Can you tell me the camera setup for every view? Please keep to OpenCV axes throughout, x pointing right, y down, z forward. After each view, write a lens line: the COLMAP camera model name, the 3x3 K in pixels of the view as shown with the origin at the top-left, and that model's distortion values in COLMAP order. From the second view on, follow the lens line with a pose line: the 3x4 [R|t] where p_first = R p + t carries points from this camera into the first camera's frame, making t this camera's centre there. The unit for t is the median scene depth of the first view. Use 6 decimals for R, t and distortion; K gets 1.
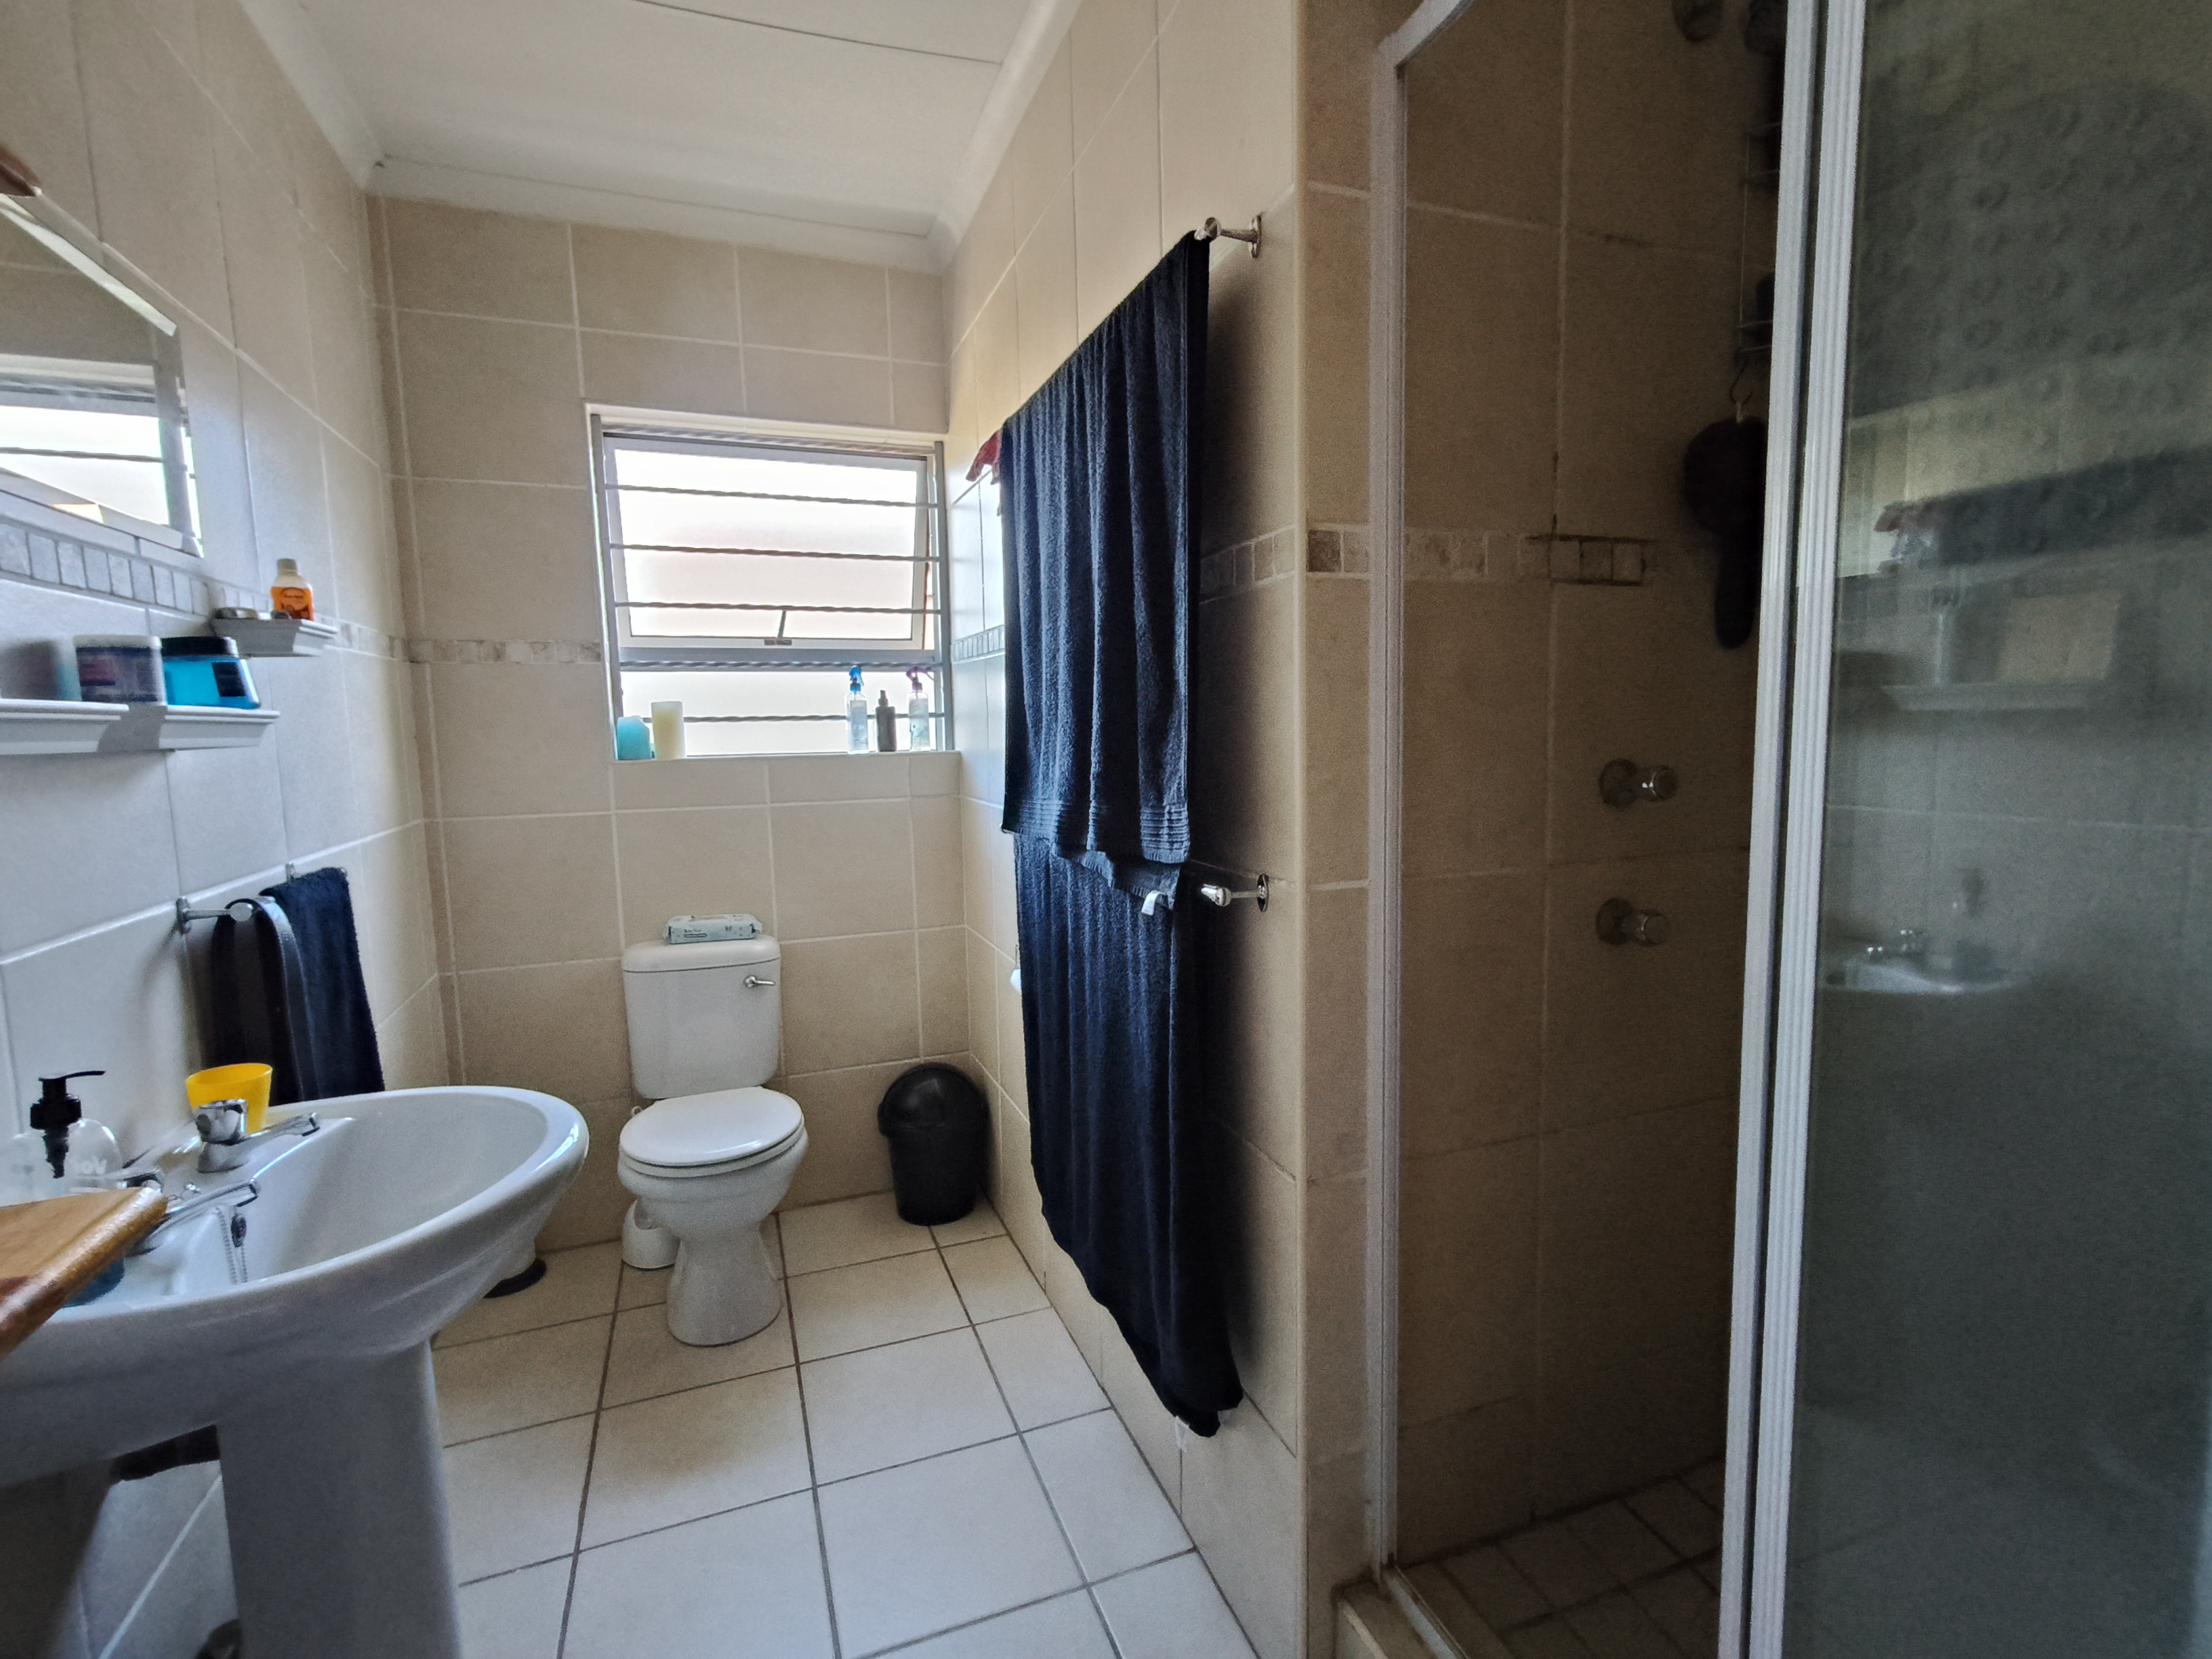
lens RADIAL K [[1022.7, 0, 1106.3], [0, 1022.7, 829.3], [0, 0, 1]] dist [0.002587, 0.000735]
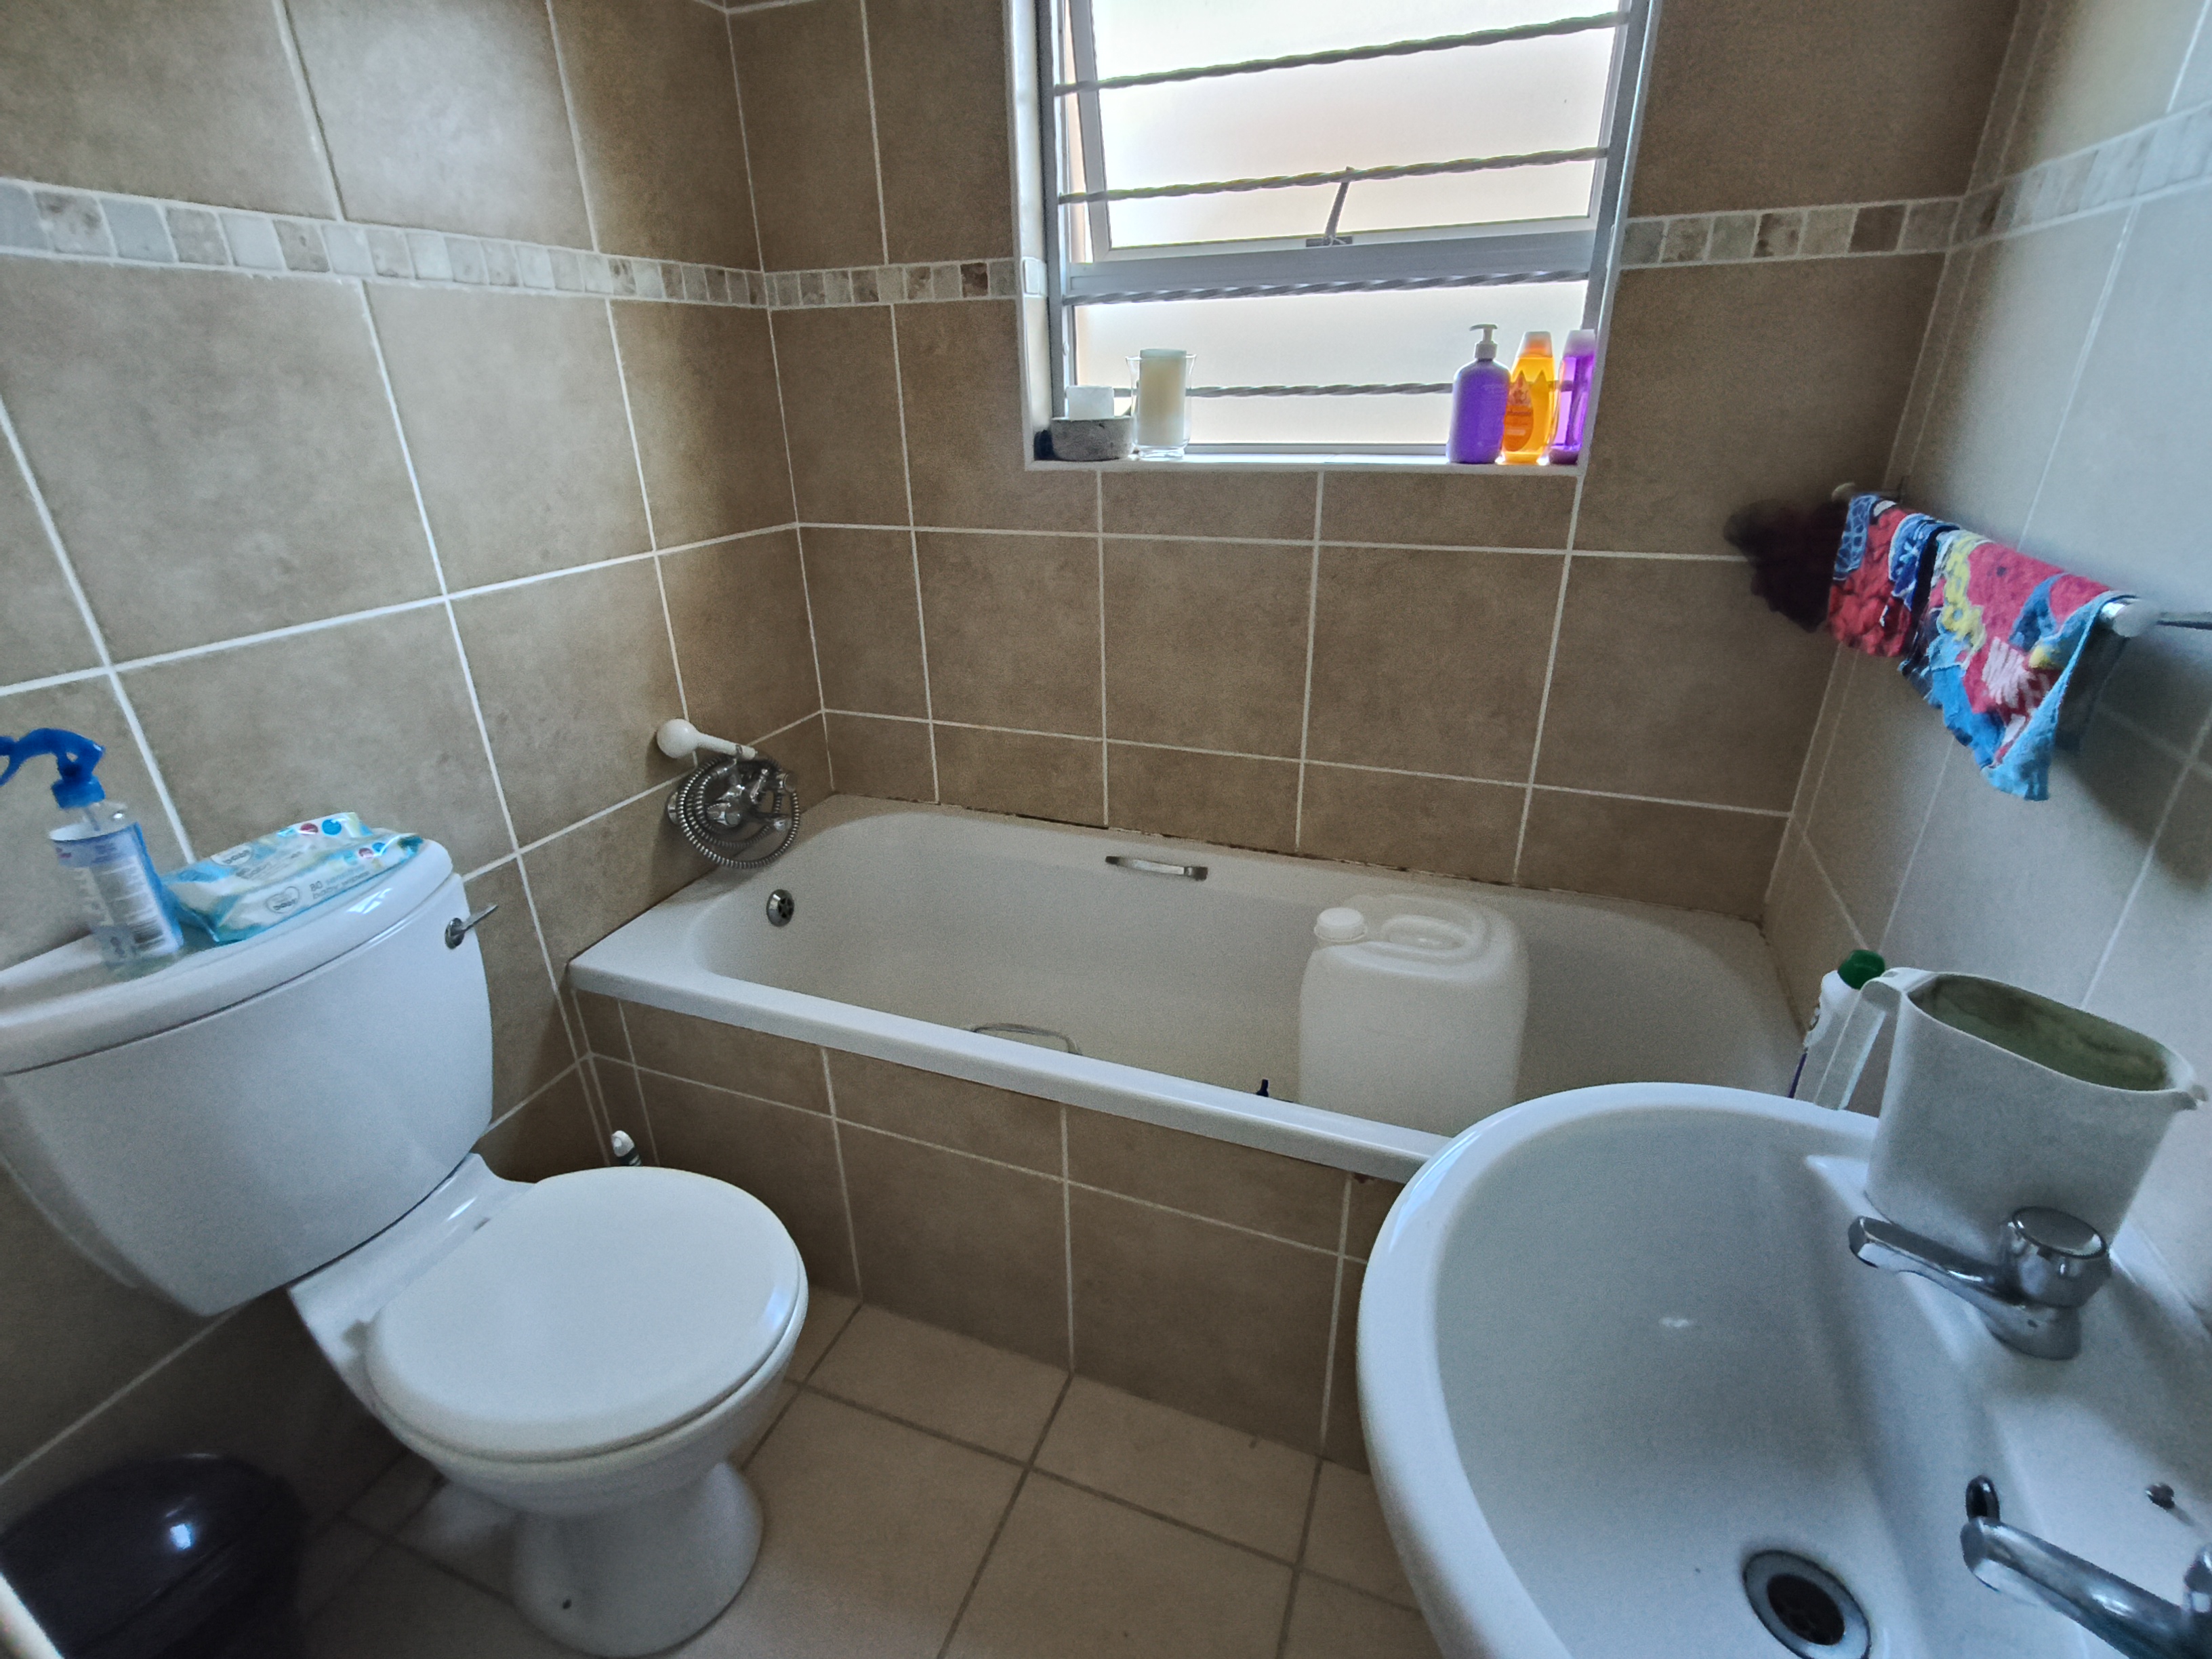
lens RADIAL K [[1022.7, 0, 1105.0], [0, 1022.7, 830.9], [0, 0, 1]] dist [0.002587, 0.000735]
pose [[0.740977, 0.266283, -0.616479, 0.028546], [-0.058219, 0.940038, 0.336065, -0.060600], [0.669002, -0.213126, 0.712049, 0.438717]]
